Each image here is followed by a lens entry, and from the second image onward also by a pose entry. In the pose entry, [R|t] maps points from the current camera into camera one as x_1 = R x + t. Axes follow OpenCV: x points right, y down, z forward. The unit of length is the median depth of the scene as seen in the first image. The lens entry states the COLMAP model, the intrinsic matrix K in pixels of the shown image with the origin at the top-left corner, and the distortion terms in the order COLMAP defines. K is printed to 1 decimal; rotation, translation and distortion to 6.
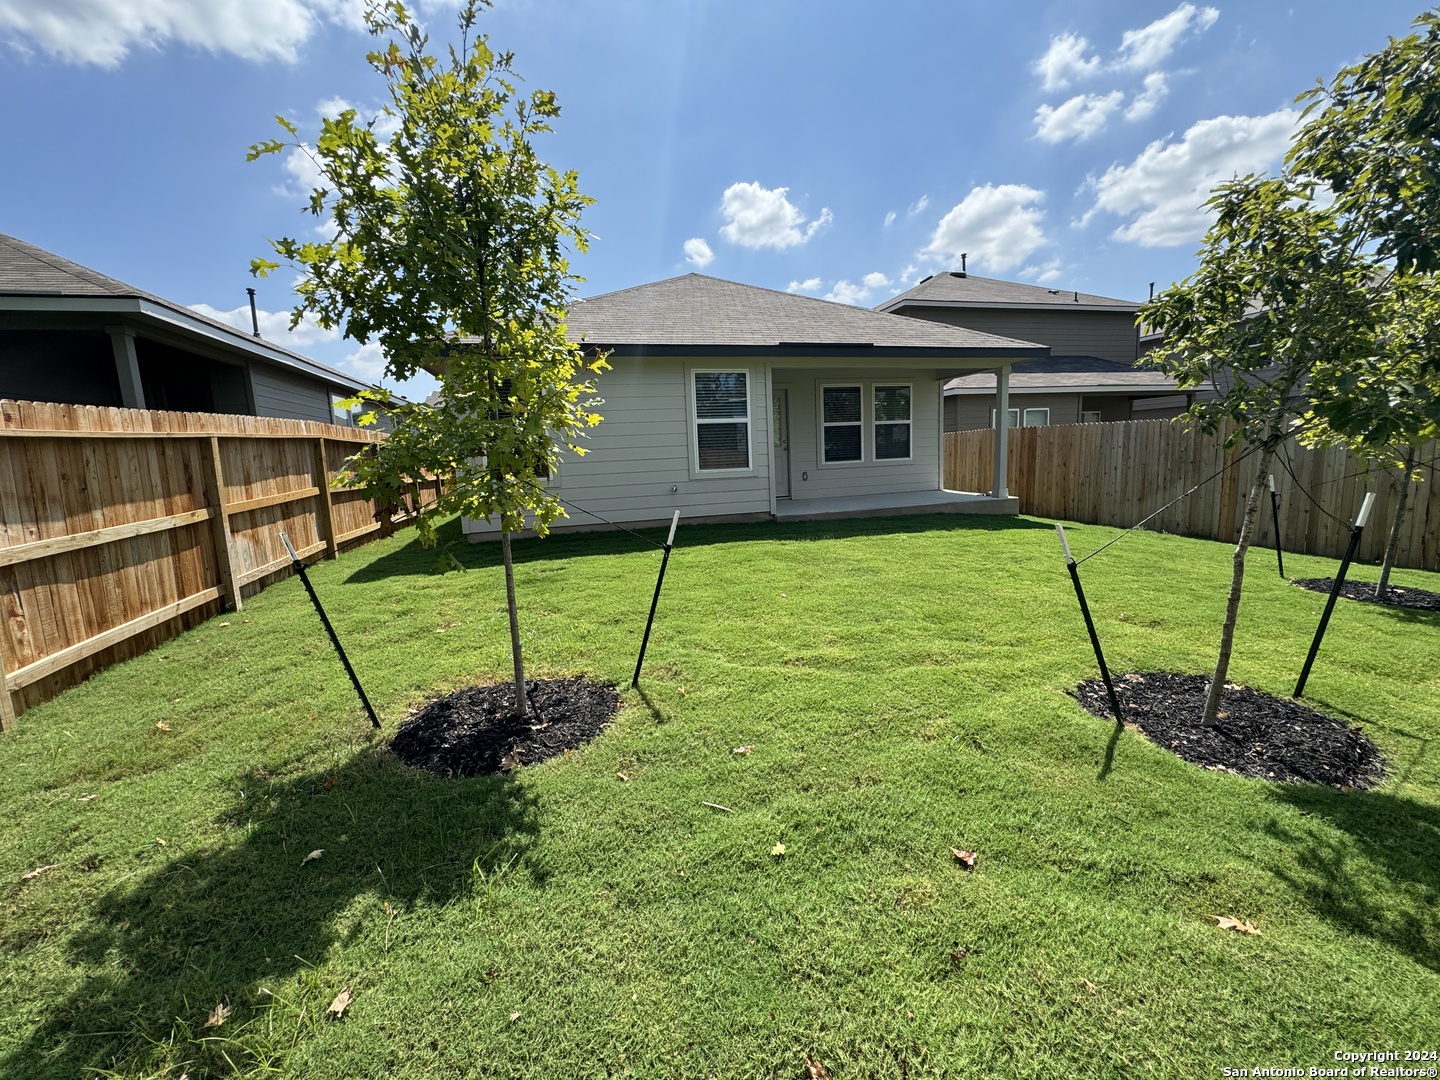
lens RADIAL K [[576.5, 0, 721.4], [0, 576.5, 532.7], [0, 0, 1]] dist [-0.001061, 0.001574]
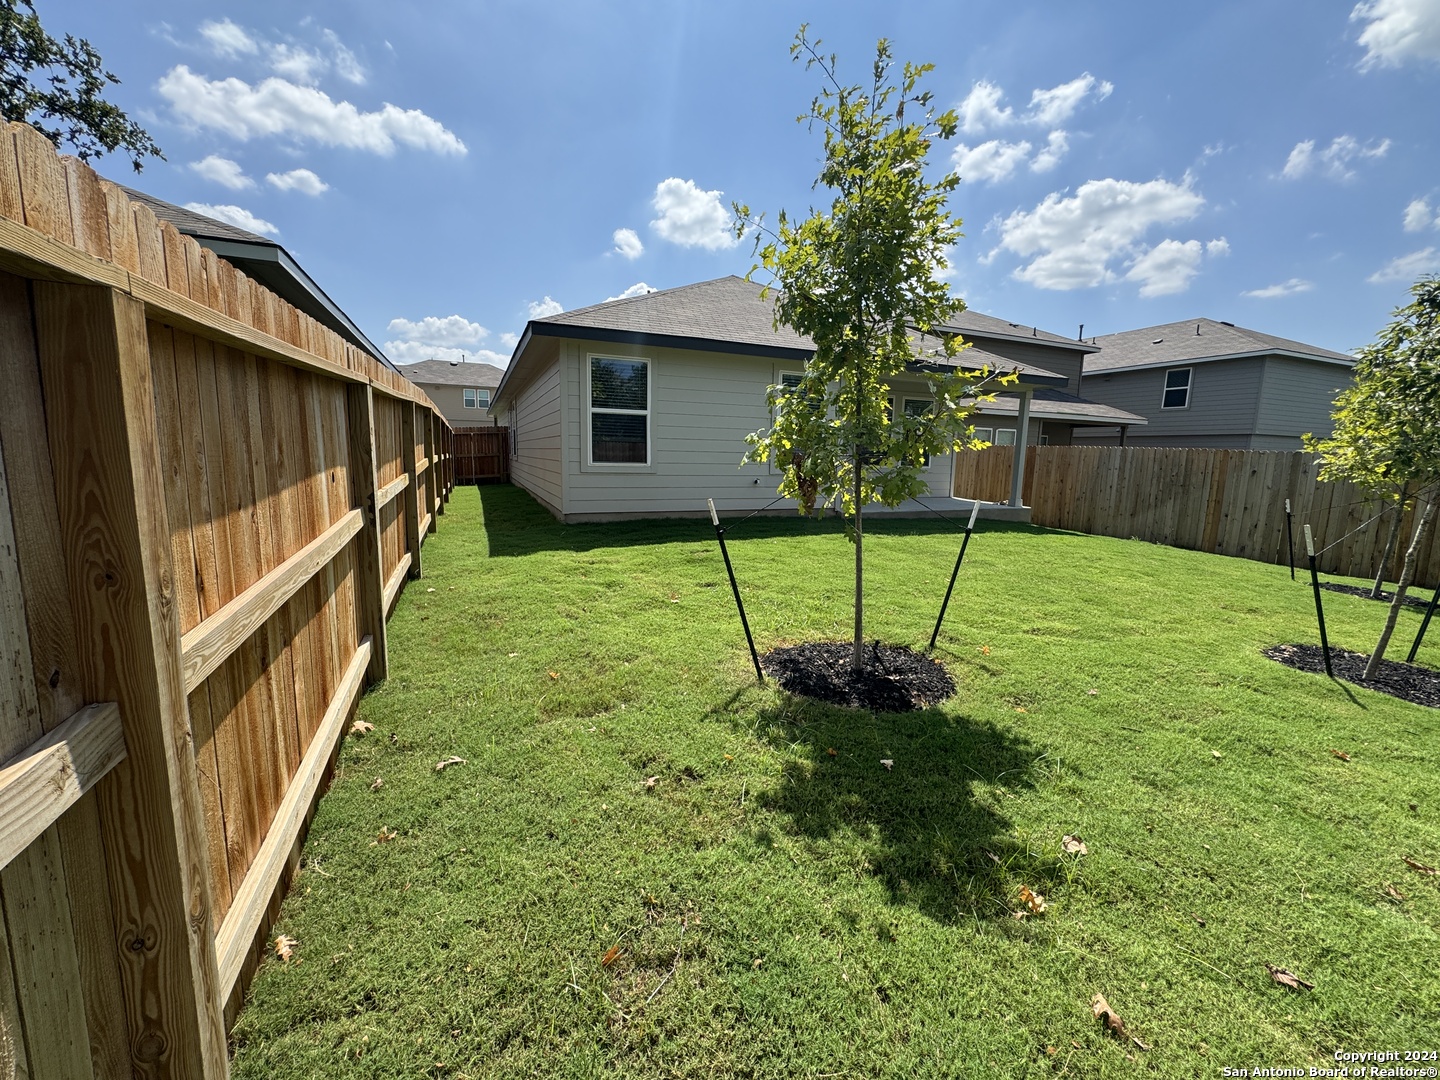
lens RADIAL K [[576.5, 0, 709.8], [0, 576.5, 537.0], [0, 0, 1]] dist [-0.001061, 0.001574]
pose [[0.988119, 0.045222, 0.146886, -0.037829], [-0.046753, 0.998882, 0.006985, 0.002527], [-0.146406, -0.013769, 0.989129, -0.004804]]
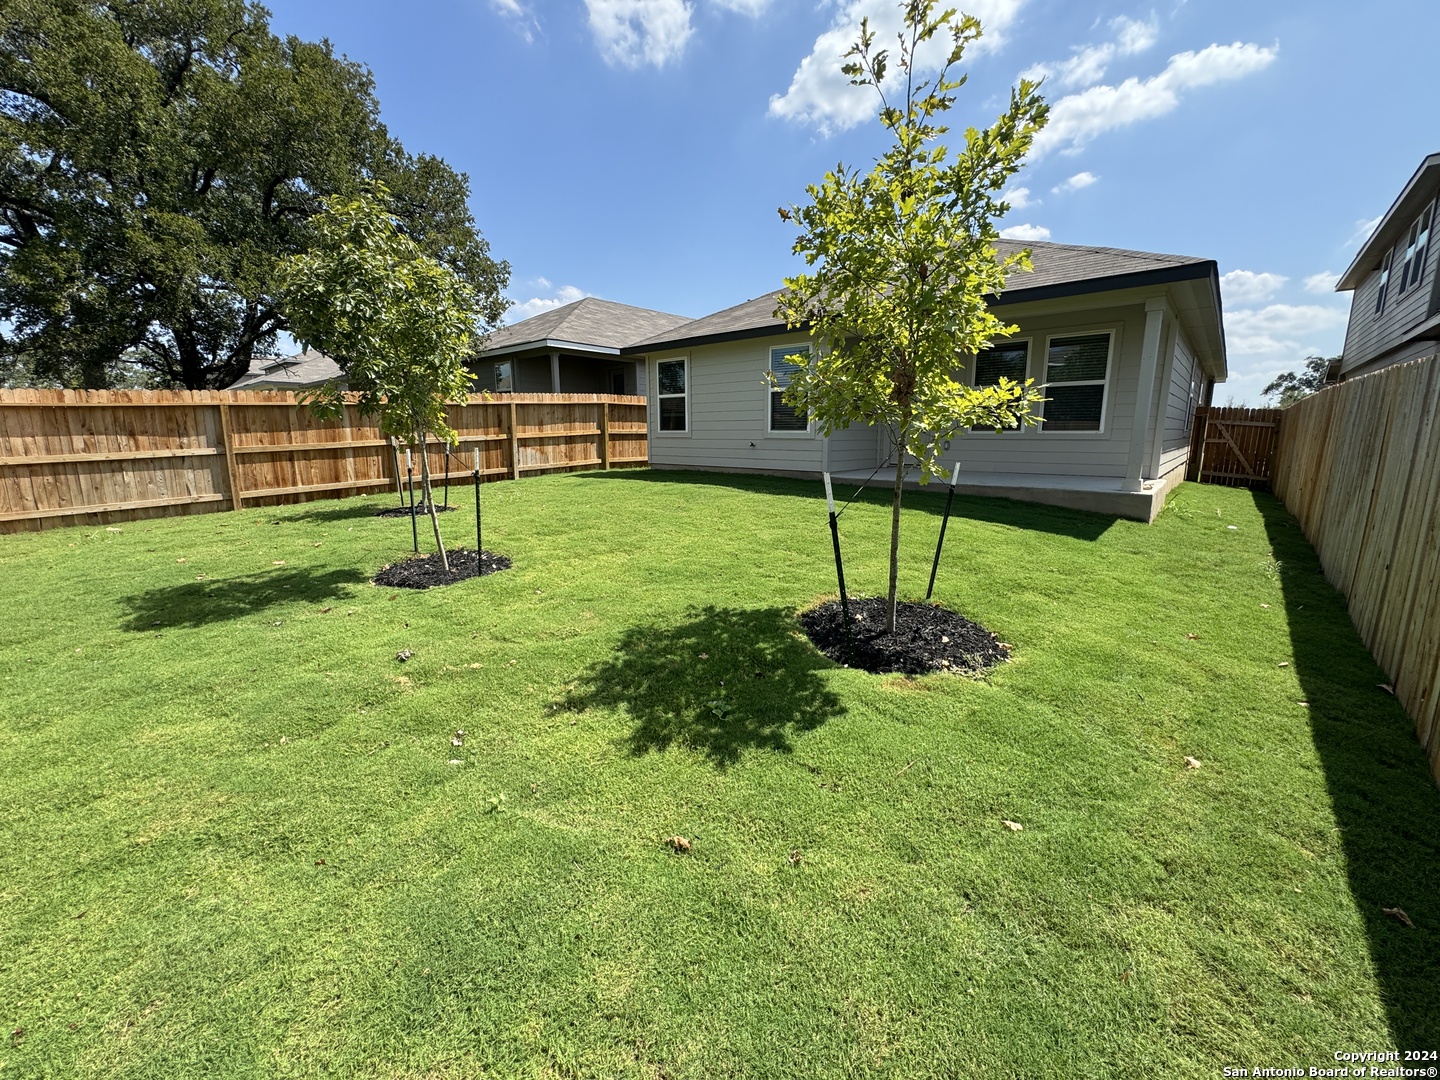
lens RADIAL K [[576.5, 0, 734.2], [0, 576.5, 525.9], [0, 0, 1]] dist [-0.001061, 0.001574]
pose [[0.554306, 0.187882, -0.810830, 0.415321], [-0.142490, 0.981228, 0.129955, -0.028967], [0.820025, 0.043500, 0.570672, 0.109653]]
